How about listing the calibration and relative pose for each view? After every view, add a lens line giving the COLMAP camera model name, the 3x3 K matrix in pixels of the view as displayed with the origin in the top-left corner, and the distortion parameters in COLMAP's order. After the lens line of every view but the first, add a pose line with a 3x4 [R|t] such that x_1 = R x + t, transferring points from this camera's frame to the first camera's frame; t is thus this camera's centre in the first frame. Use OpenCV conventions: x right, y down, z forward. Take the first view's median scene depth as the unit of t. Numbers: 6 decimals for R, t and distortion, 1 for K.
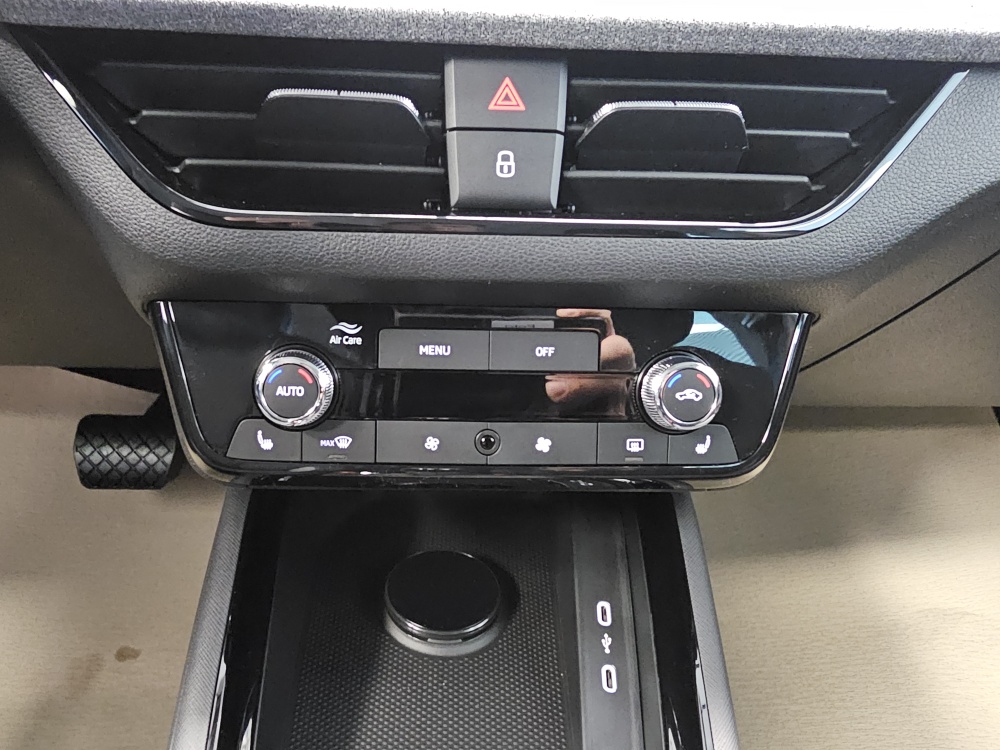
lens RADIAL K [[722.0, 0, 434.4], [0, 722.0, 374.0], [0, 0, 1]] dist [-0.001048, -0.001427]
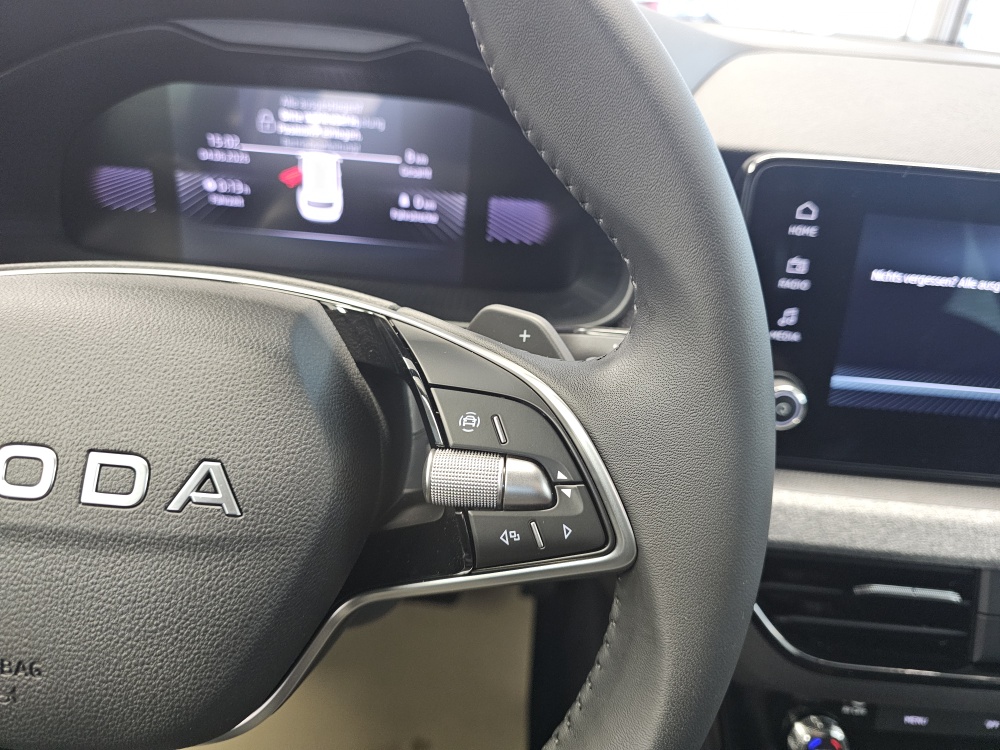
lens RADIAL K [[707.8, 0, 500.0], [0, 707.8, 375.0], [0, 0, 1]] dist [-0.027278, -0.007729]
pose [[0.996930, 0.070775, -0.033475, -0.891679], [-0.069661, 0.997013, 0.033357, -0.763616], [0.035735, -0.030923, 0.998883, -0.390734]]
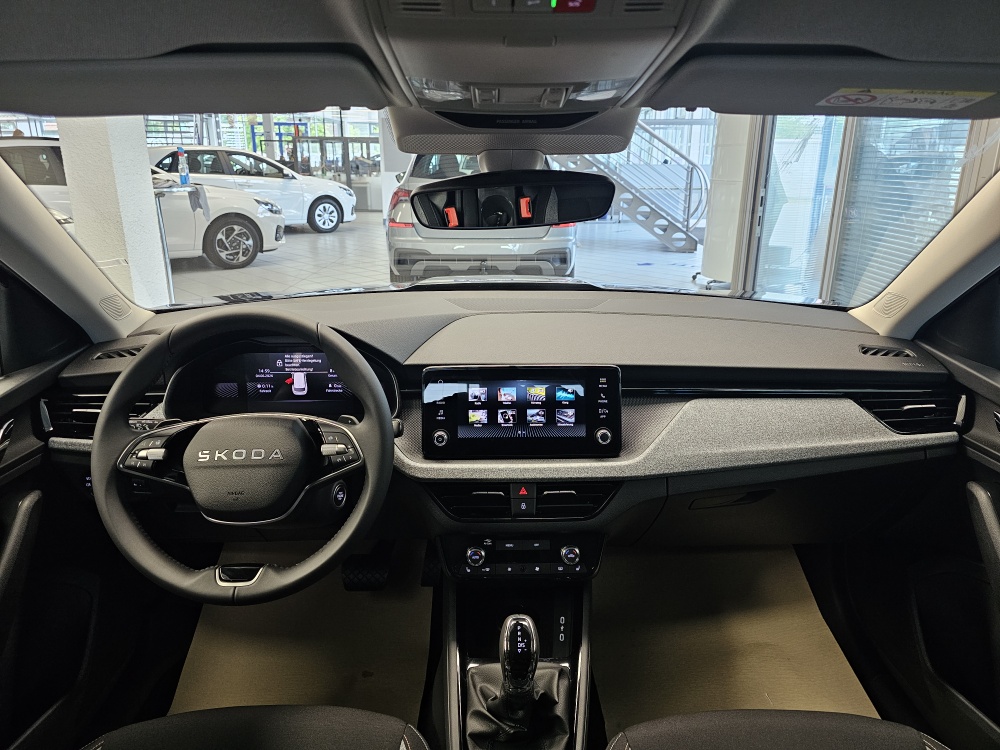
lens RADIAL K [[676.2, 0, 495.8], [0, 676.2, 363.6], [0, 0, 1]] dist [0.057245, -0.061738]
pose [[0.999353, -0.029403, -0.020711, 0.036194], [0.025244, 0.983637, -0.178383, -0.399699], [0.025618, 0.177745, 0.983743, -3.272998]]
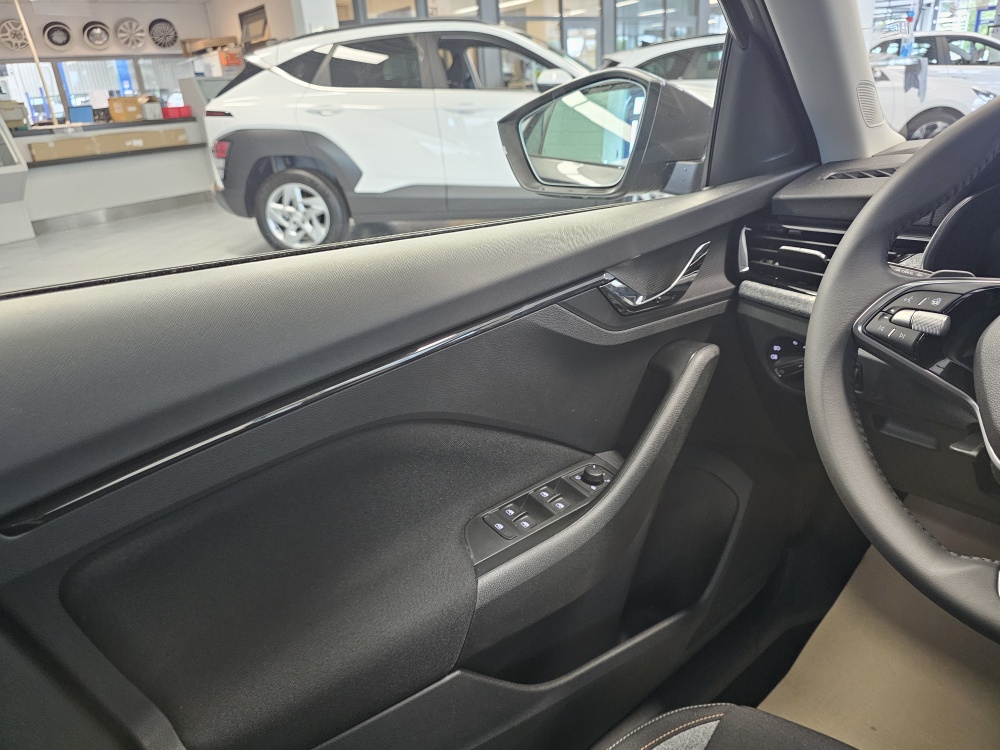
lens RADIAL K [[677.7, 0, 500.0], [0, 677.7, 375.0], [0, 0, 1]] dist [0.074019, -0.091123]
pose [[0.622919, 0.225289, -0.749144, -1.112130], [-0.272054, 0.960246, 0.062558, -0.259560], [0.733457, 0.164840, 0.659446, -1.842441]]
